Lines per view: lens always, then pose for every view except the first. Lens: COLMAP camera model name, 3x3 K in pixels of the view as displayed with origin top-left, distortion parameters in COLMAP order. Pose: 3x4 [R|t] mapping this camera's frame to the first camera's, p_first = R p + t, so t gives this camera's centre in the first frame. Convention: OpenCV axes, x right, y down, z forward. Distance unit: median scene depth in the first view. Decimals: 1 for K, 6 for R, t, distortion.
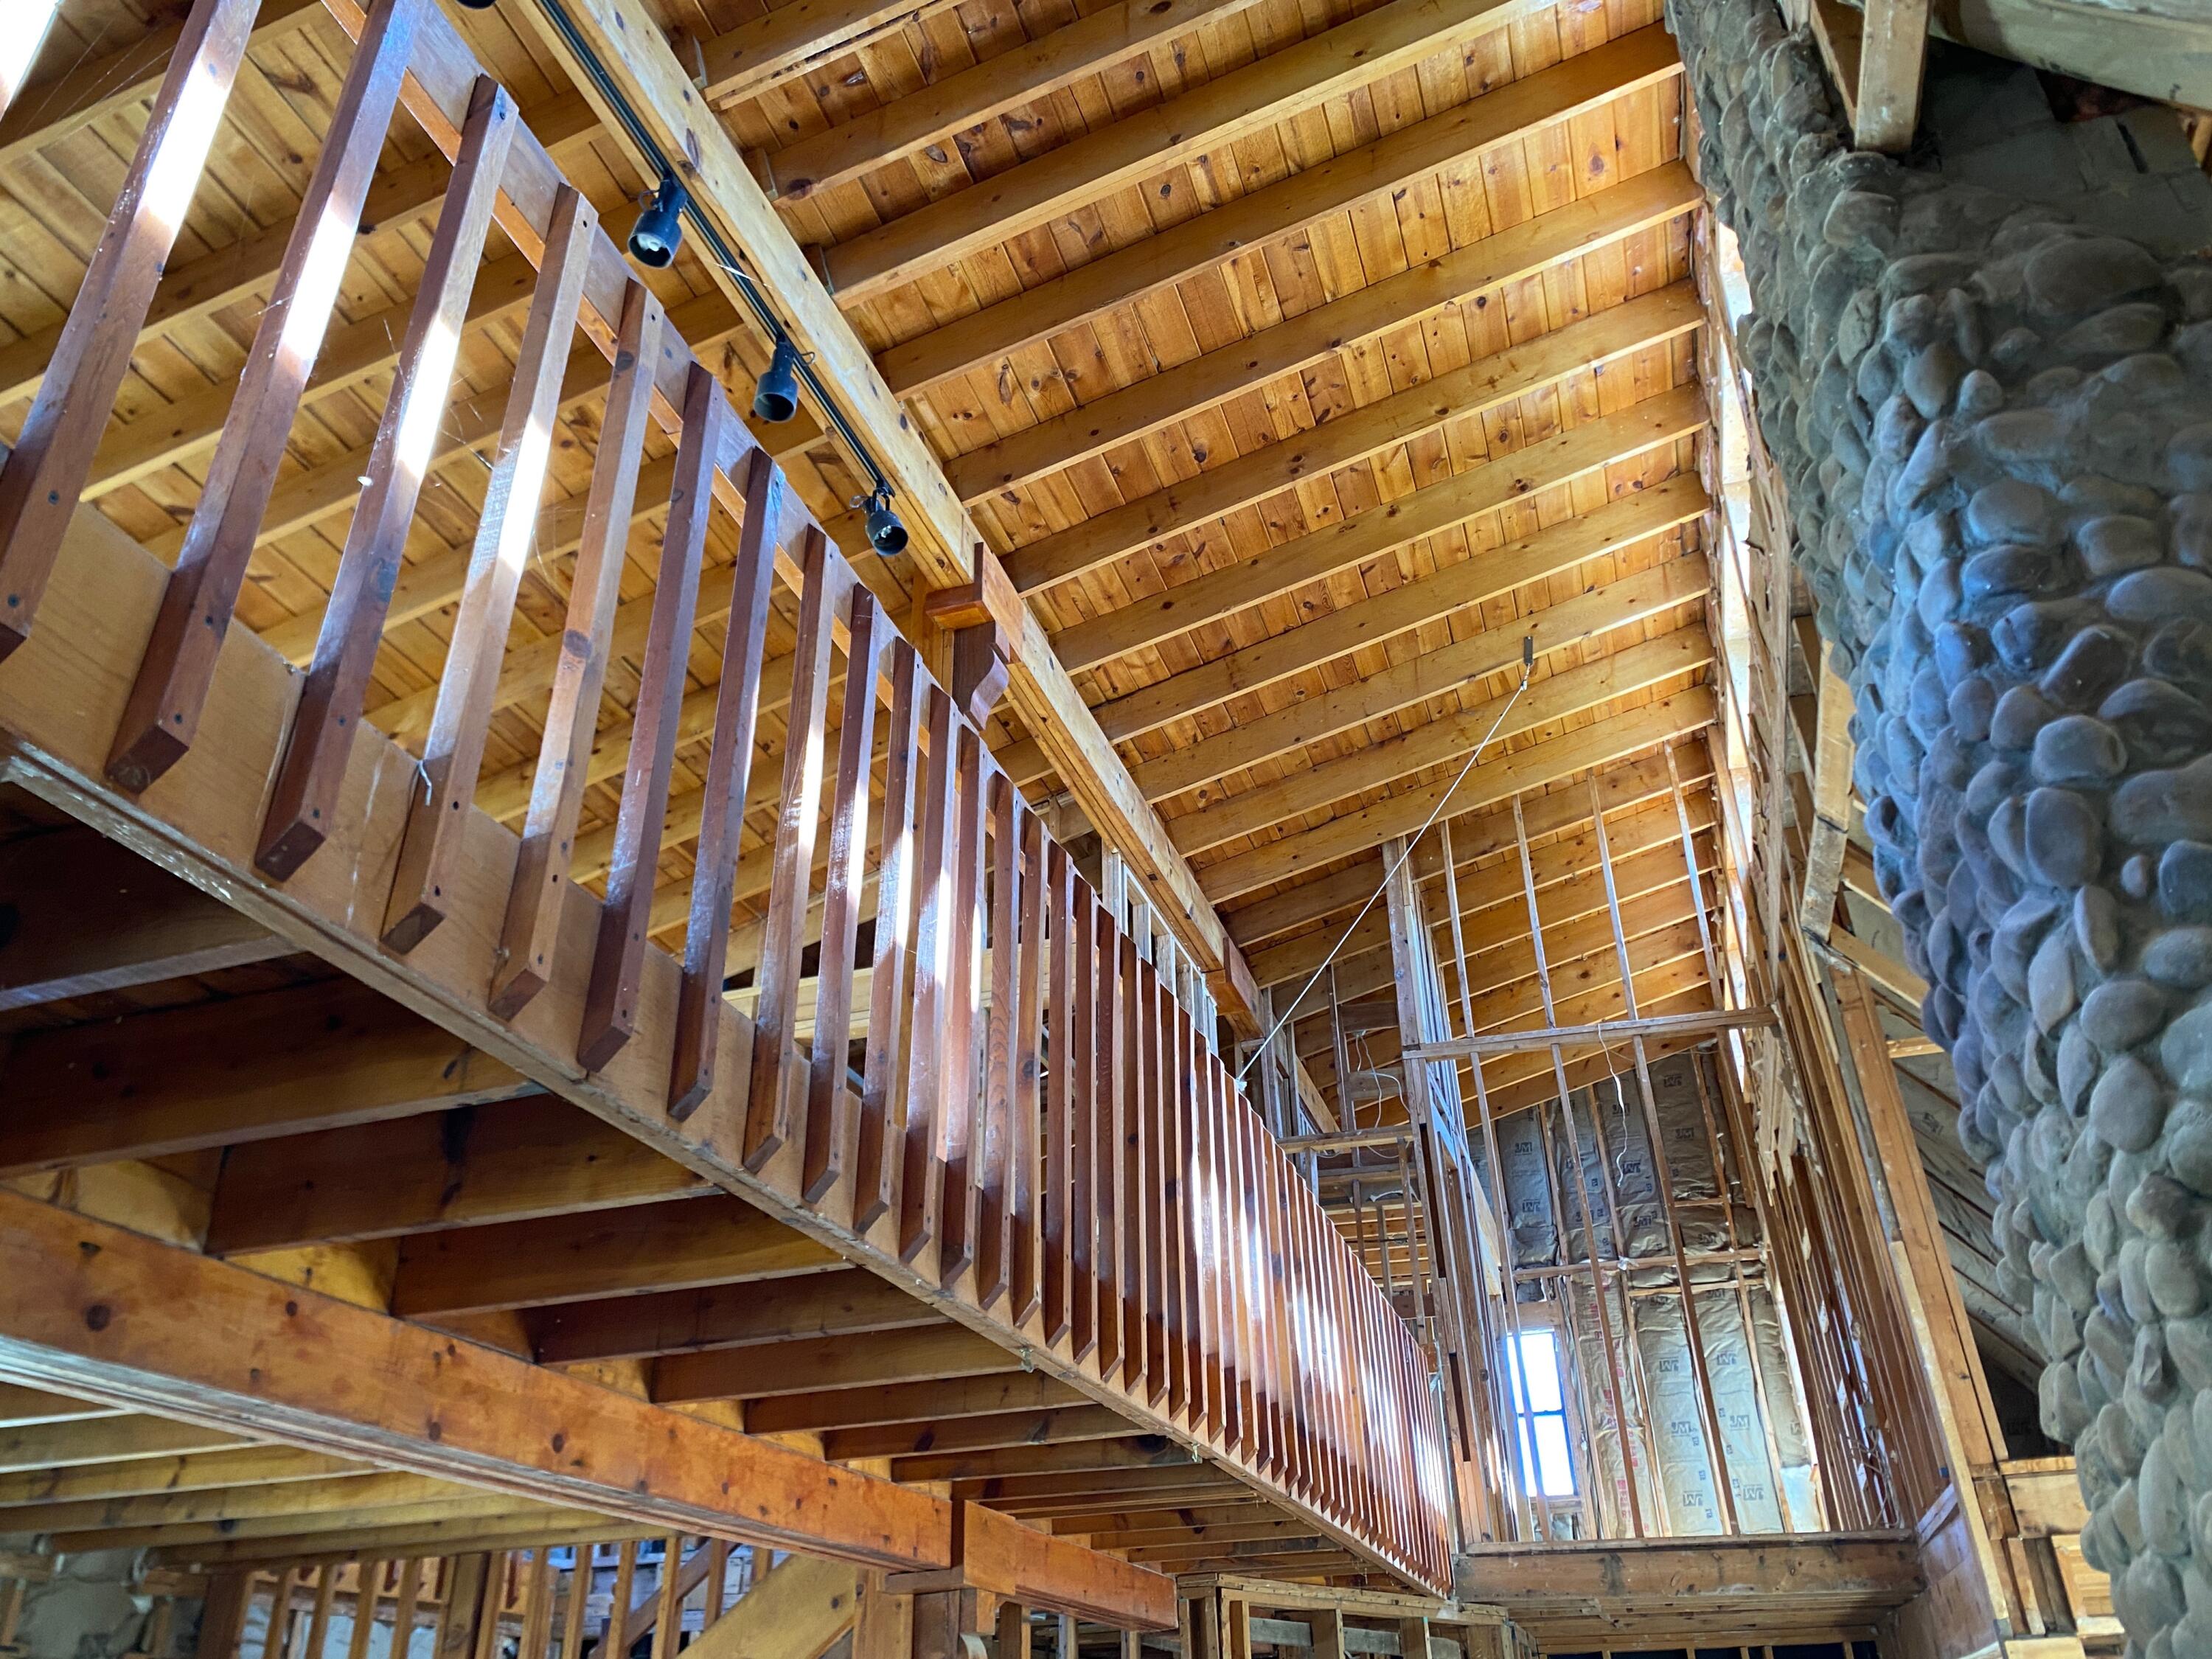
lens RADIAL K [[1693.8, 0, 1112.9], [0, 1693.8, 835.4], [0, 0, 1]] dist [0.025925, -0.010814]
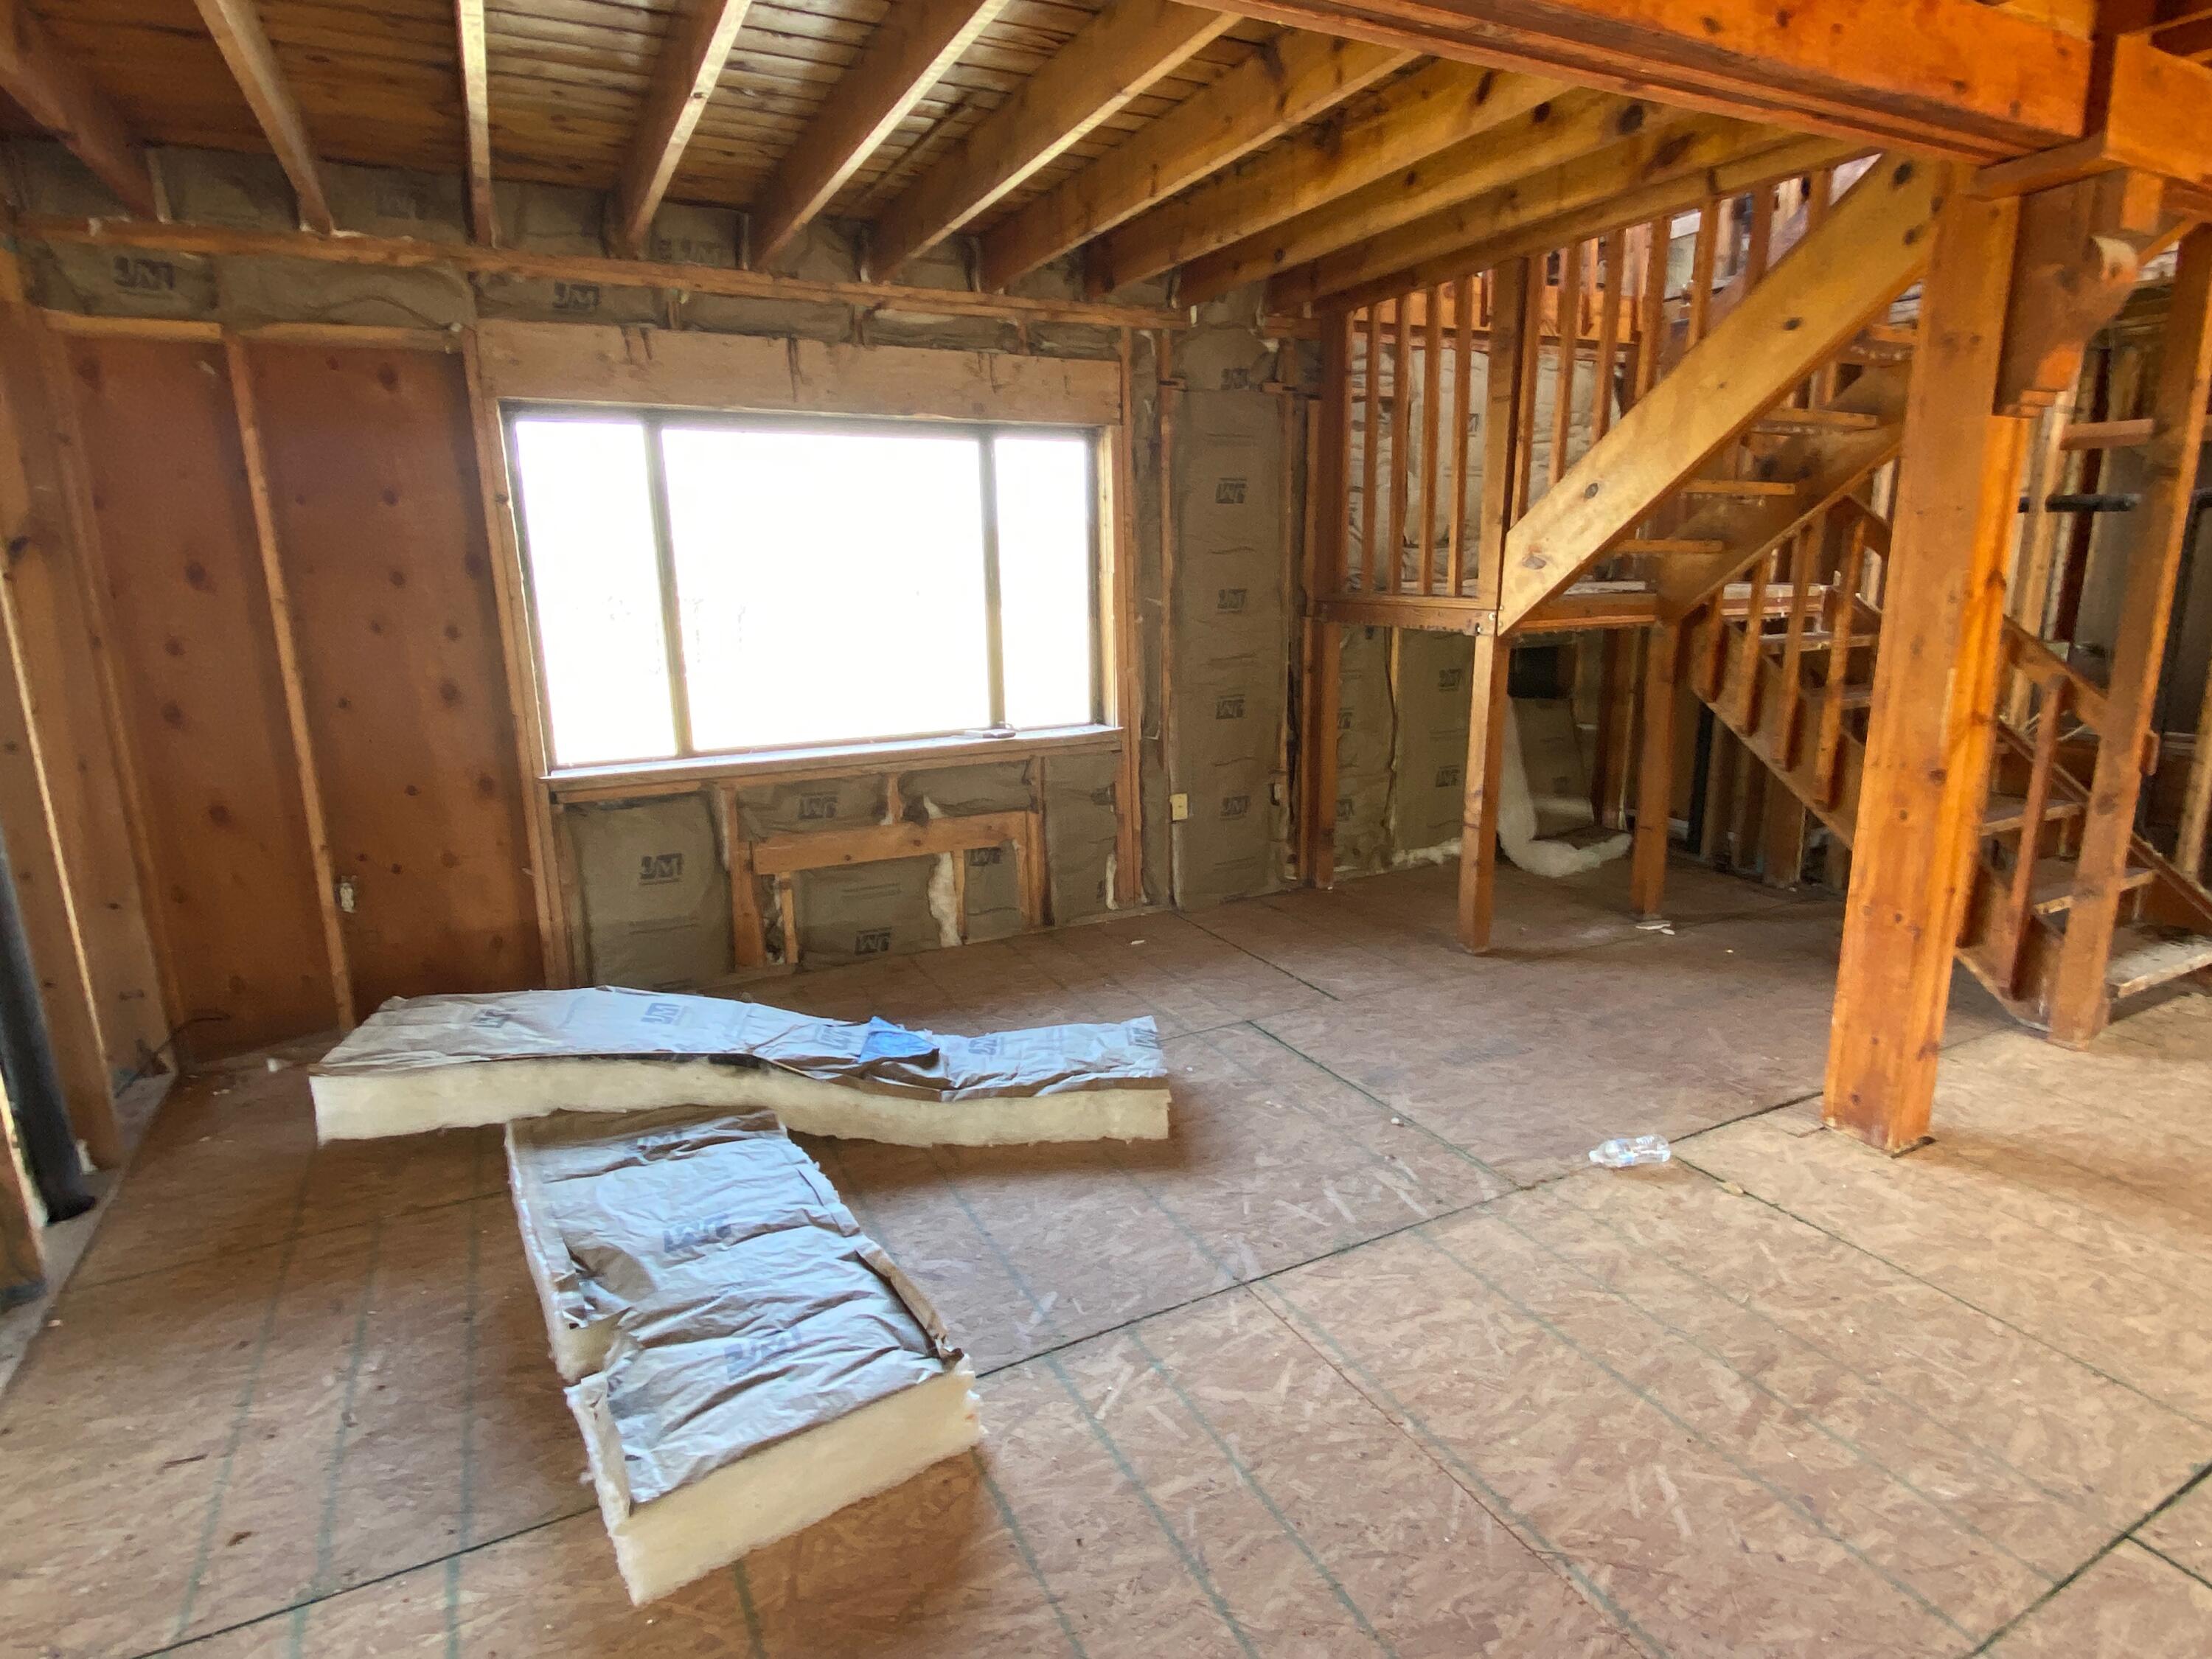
lens RADIAL K [[1173.4, 0, 1116.9], [0, 1173.4, 823.3], [0, 0, 1]] dist [0.052251, -0.044937]
pose [[0.710094, 0.168048, -0.683759, 0.001730], [0.344183, 0.764329, 0.545289, 0.201586], [0.614252, -0.622544, 0.484906, 0.289207]]
